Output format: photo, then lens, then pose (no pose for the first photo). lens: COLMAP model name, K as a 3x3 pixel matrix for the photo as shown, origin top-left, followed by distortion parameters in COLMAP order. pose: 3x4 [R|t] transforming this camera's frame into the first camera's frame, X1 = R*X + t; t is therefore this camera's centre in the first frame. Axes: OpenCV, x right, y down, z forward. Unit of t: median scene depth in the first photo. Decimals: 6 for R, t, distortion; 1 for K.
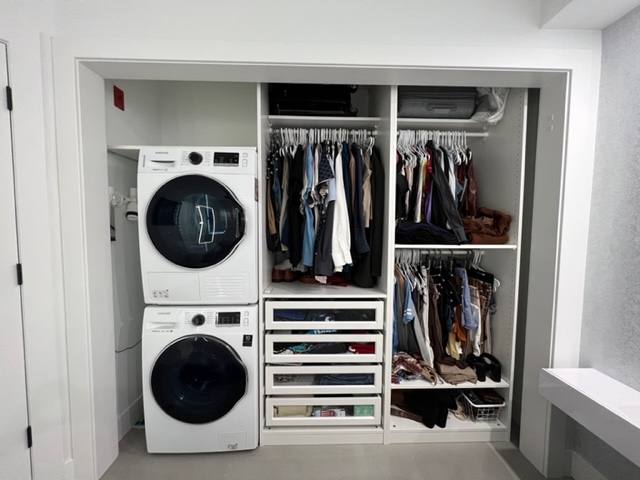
lens RADIAL K [[255.7, 0, 321.4], [0, 255.7, 240.9], [0, 0, 1]] dist [0.000566, 0.000213]
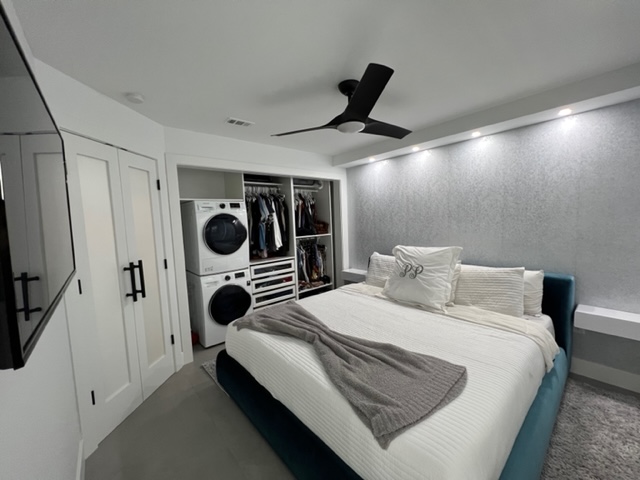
lens RADIAL K [[255.7, 0, 320.4], [0, 255.7, 239.1], [0, 0, 1]] dist [0.000566, 0.000213]
pose [[0.771510, -0.087908, 0.630114, -1.137268], [0.081618, 0.995900, 0.039005, -0.044505], [-0.630960, 0.021336, 0.775522, -1.144629]]
